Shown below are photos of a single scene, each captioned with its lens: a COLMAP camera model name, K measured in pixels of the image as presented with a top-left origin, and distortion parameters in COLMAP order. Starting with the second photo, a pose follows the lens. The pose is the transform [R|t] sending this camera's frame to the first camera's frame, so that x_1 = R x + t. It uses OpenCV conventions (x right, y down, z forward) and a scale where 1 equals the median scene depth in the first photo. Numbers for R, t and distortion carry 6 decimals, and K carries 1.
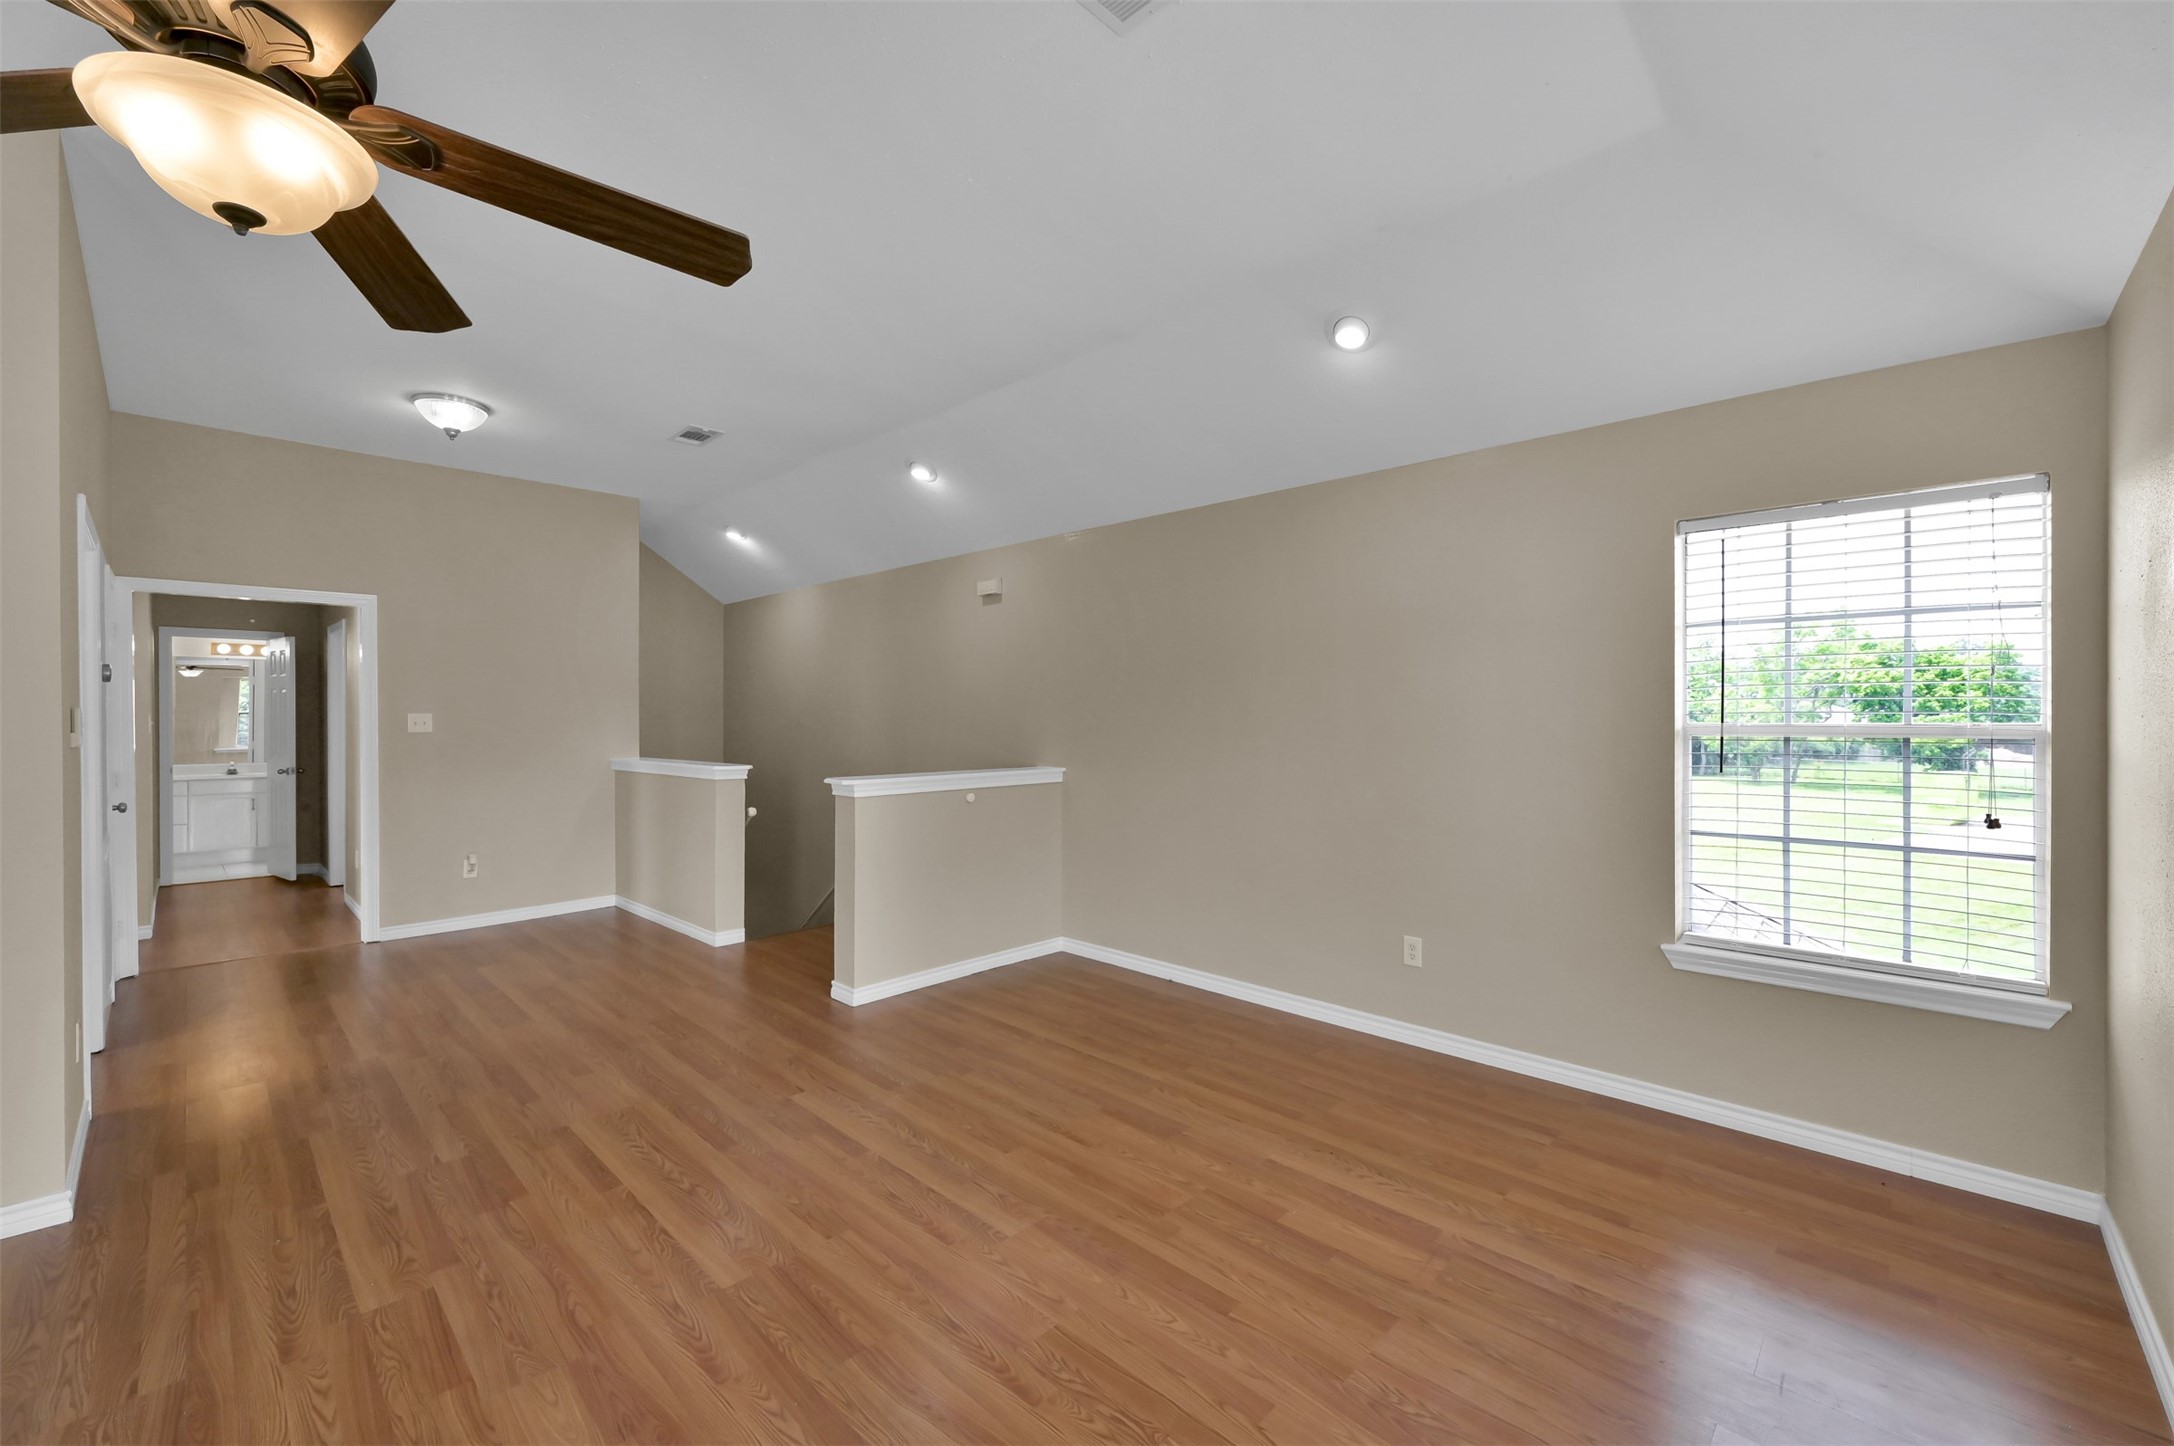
lens RADIAL K [[866.6, 0, 1079.5], [0, 866.6, 715.5], [0, 0, 1]] dist [-0.000427, 0.000537]
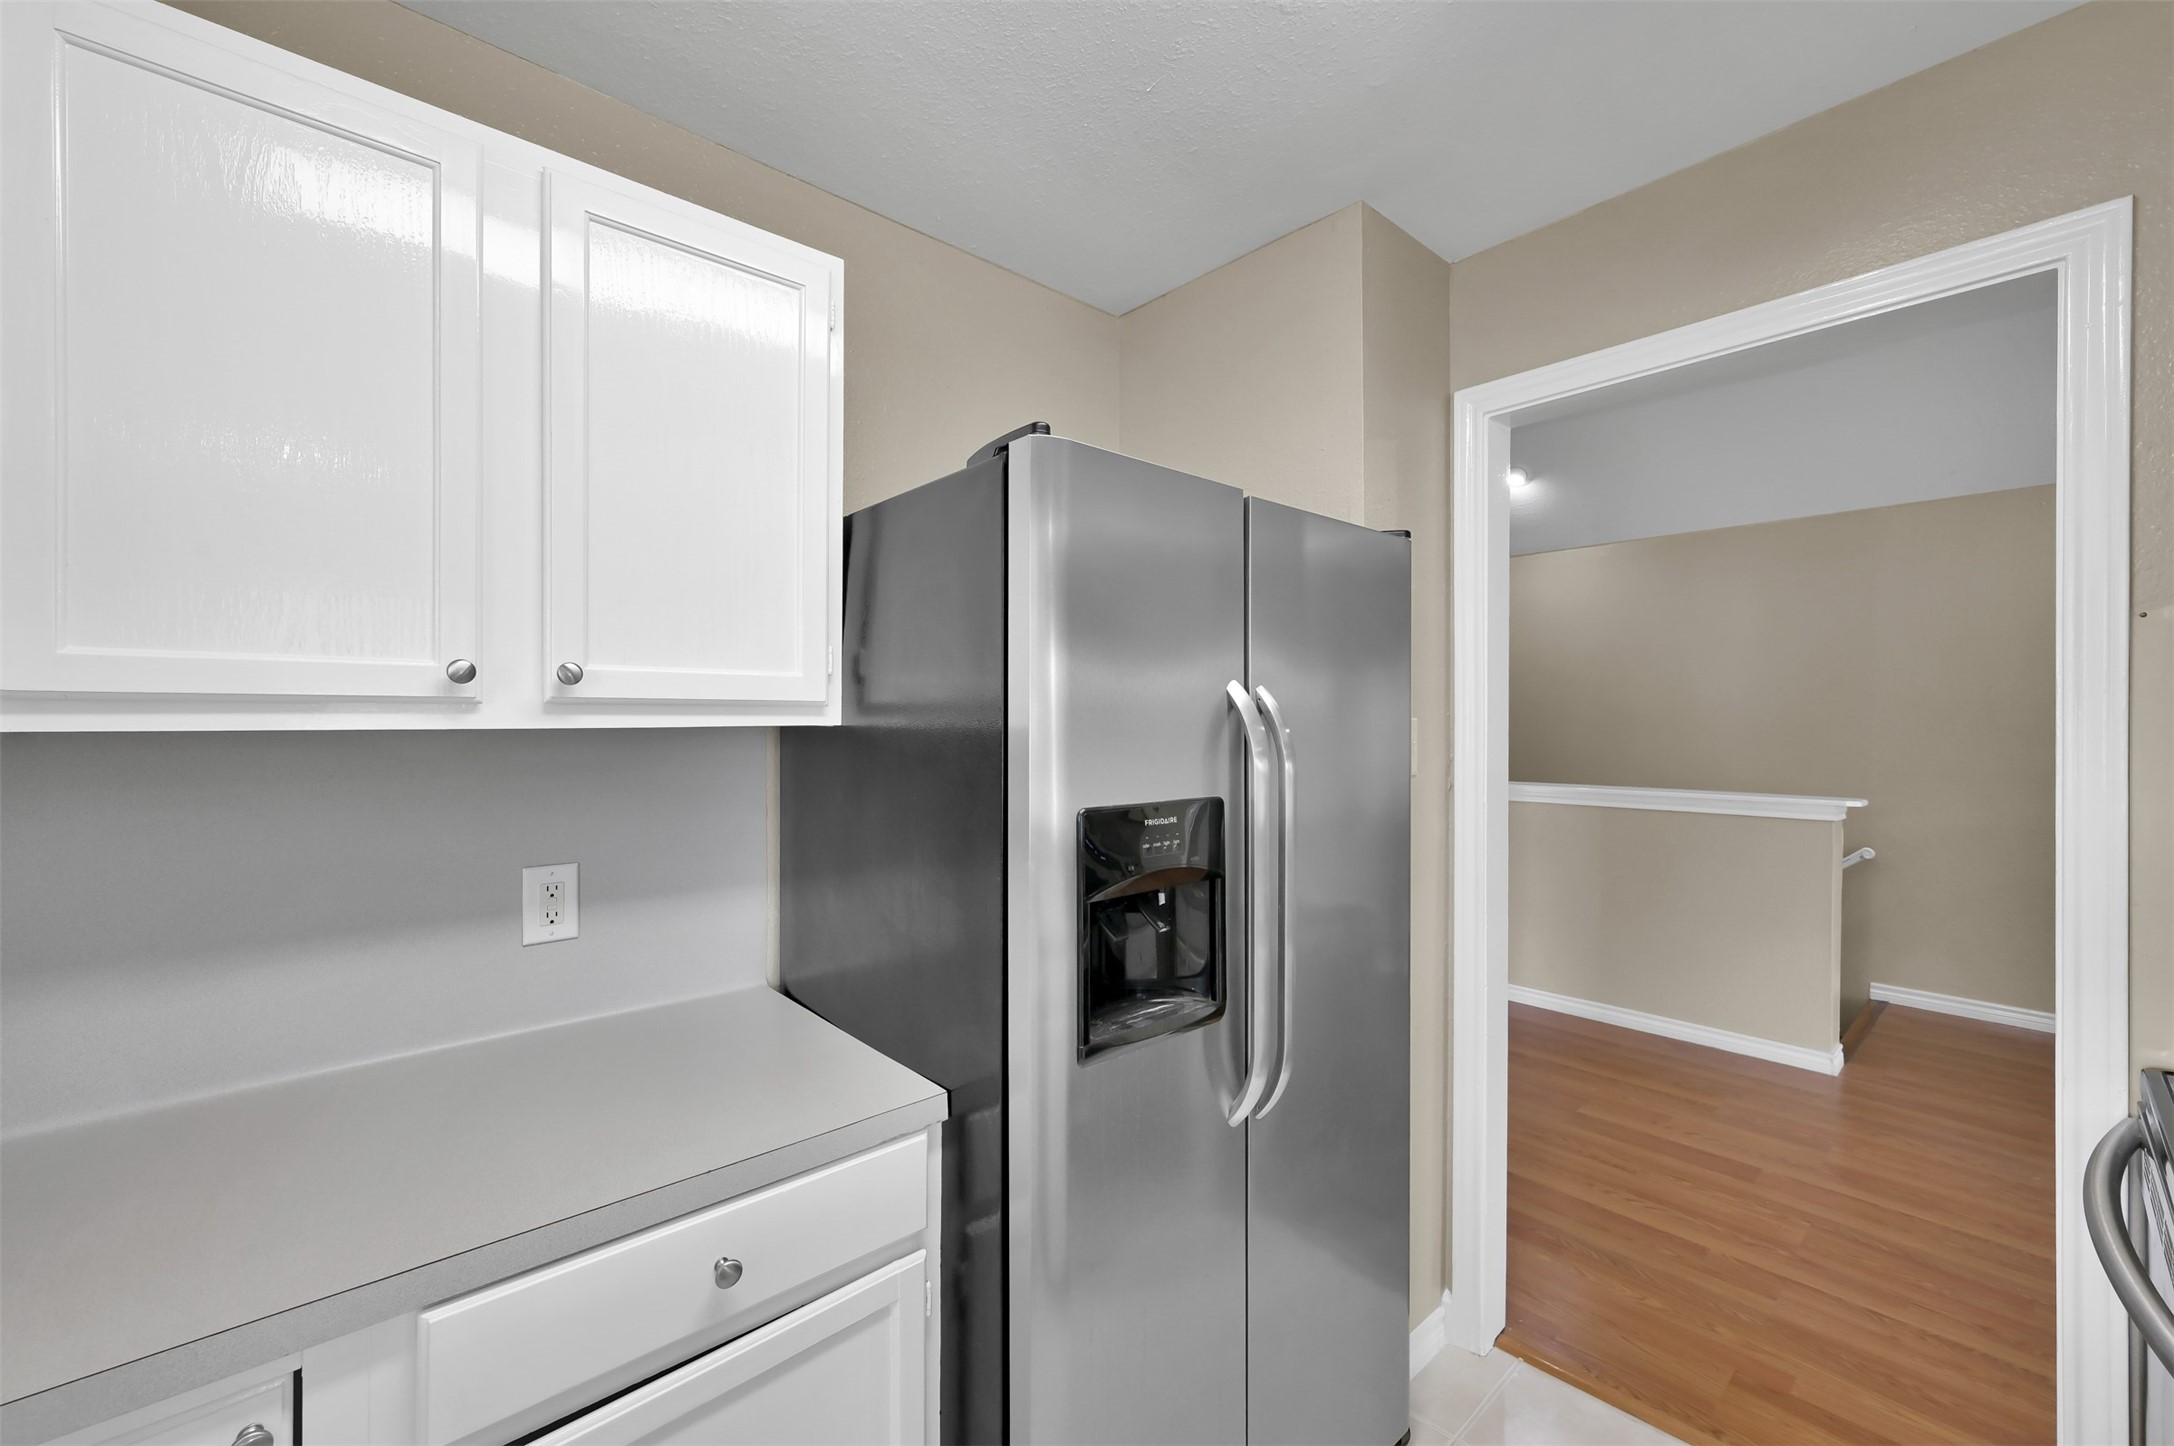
lens RADIAL K [[866.6, 0, 1084.0], [0, 866.6, 722.0], [0, 0, 1]] dist [-0.000427, 0.000537]
pose [[0.997464, 0.003881, -0.071070, -1.534890], [-0.003626, 0.999987, 0.003710, -0.003445], [0.071084, -0.003443, 0.997464, 0.483450]]
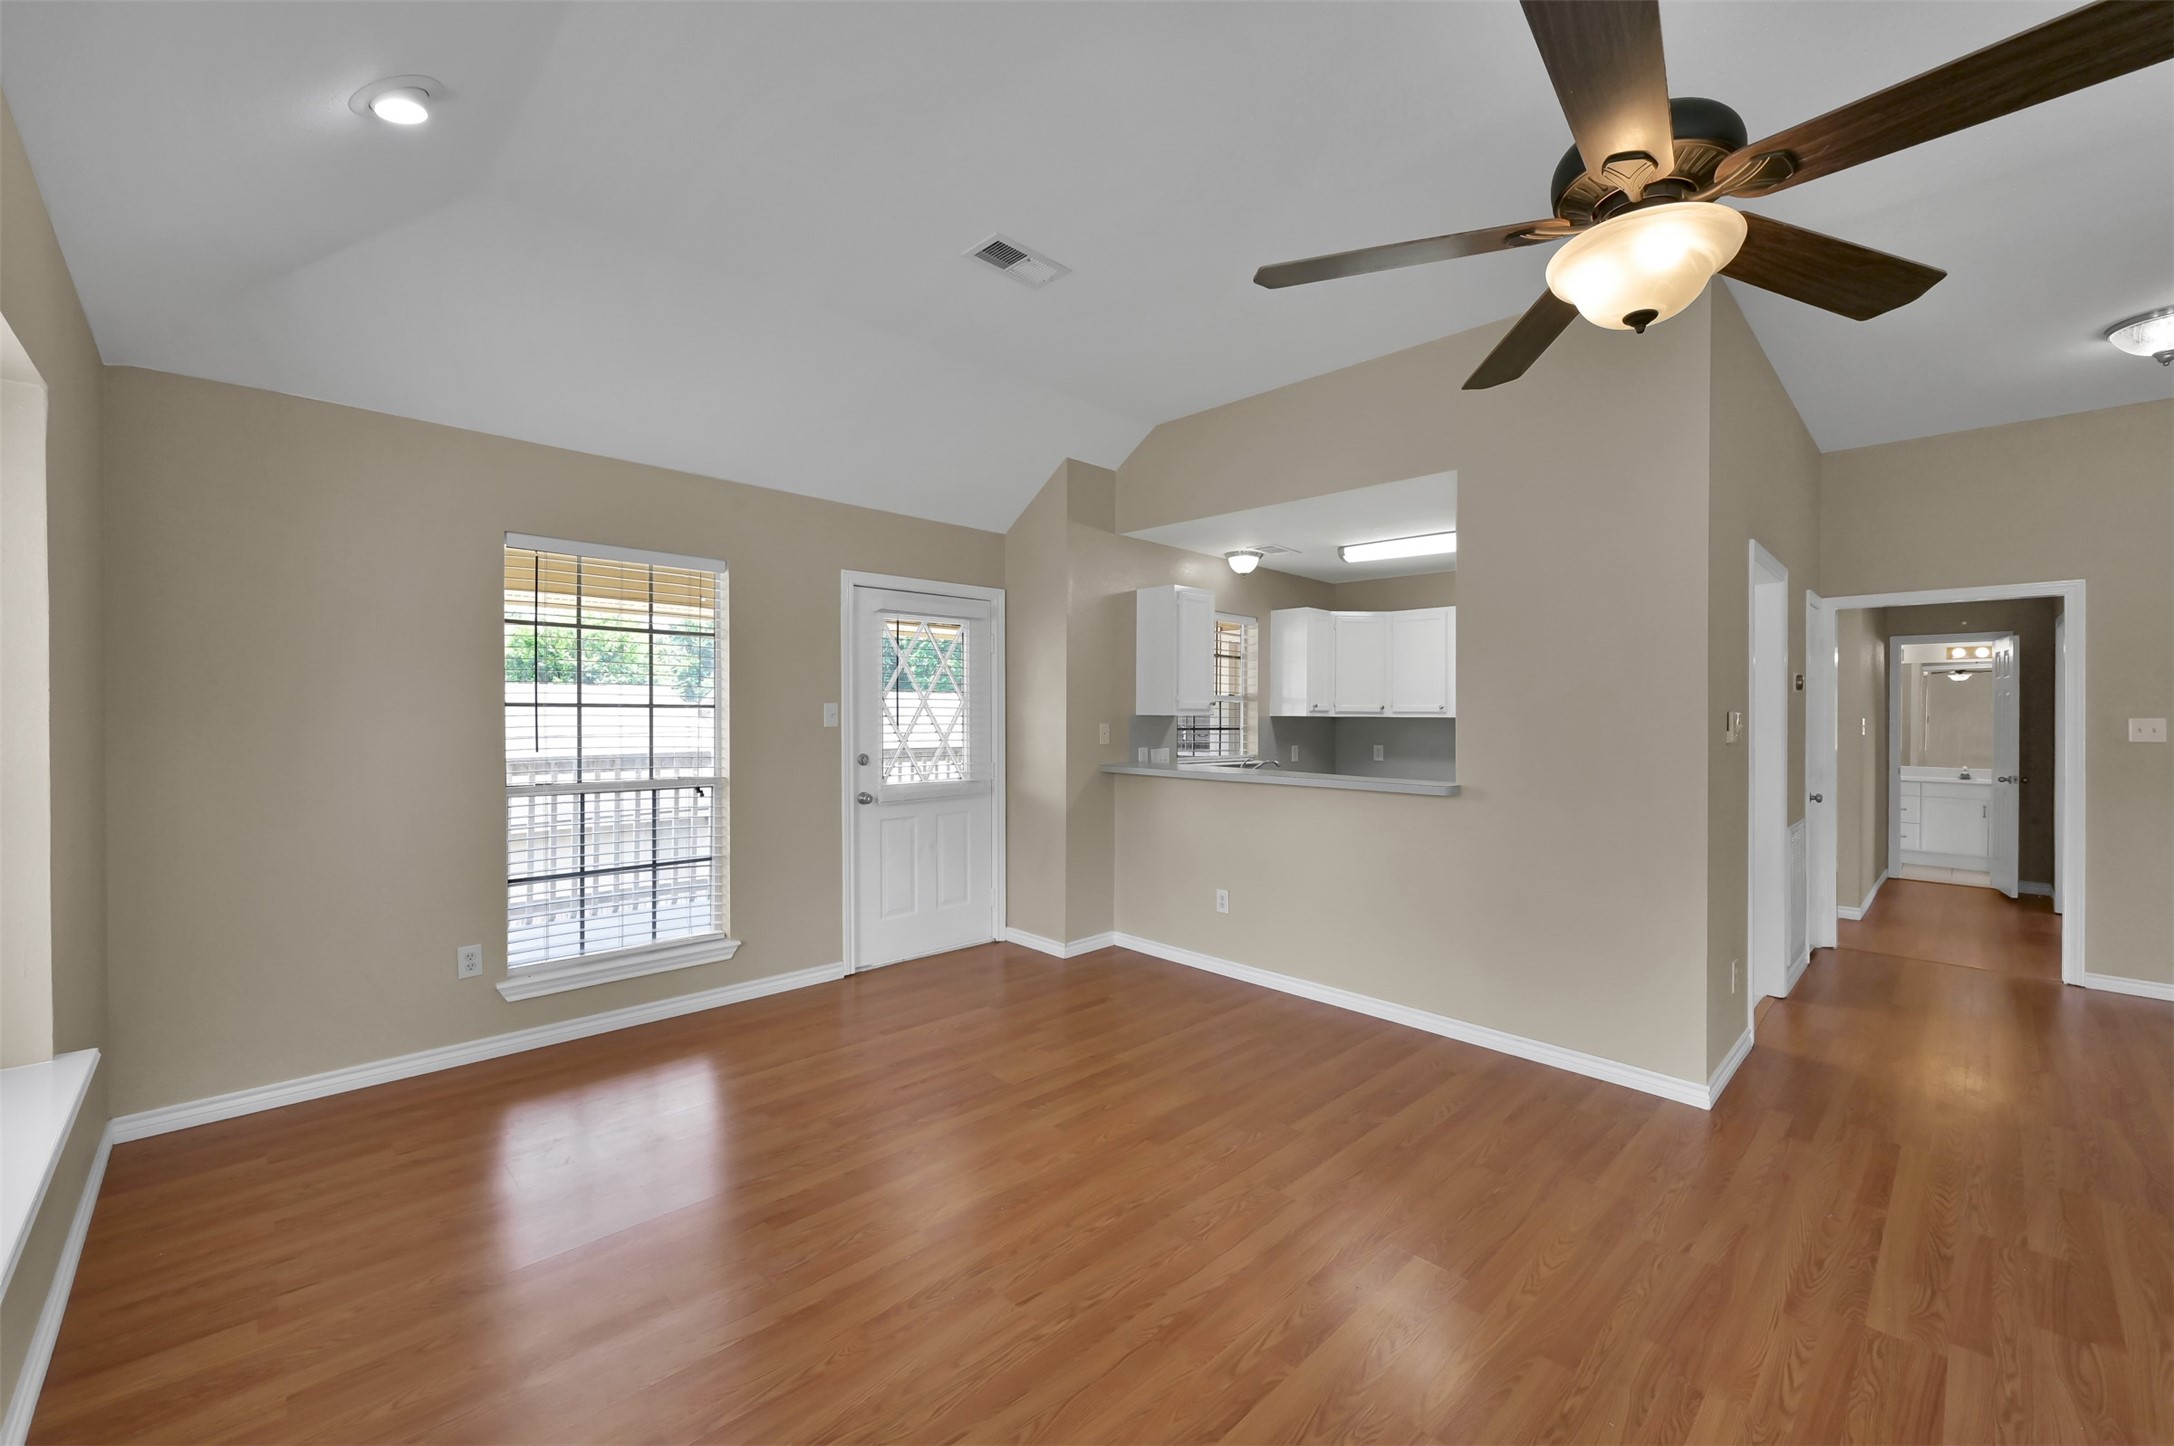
lens RADIAL K [[866.6, 0, 1091.4], [0, 866.6, 721.2], [0, 0, 1]] dist [-0.000427, 0.000537]
pose [[-0.026975, 0.007616, -0.999607, 0.110993], [-0.006175, 0.999951, 0.007786, -0.000157], [0.999617, 0.006382, -0.026927, 0.088166]]
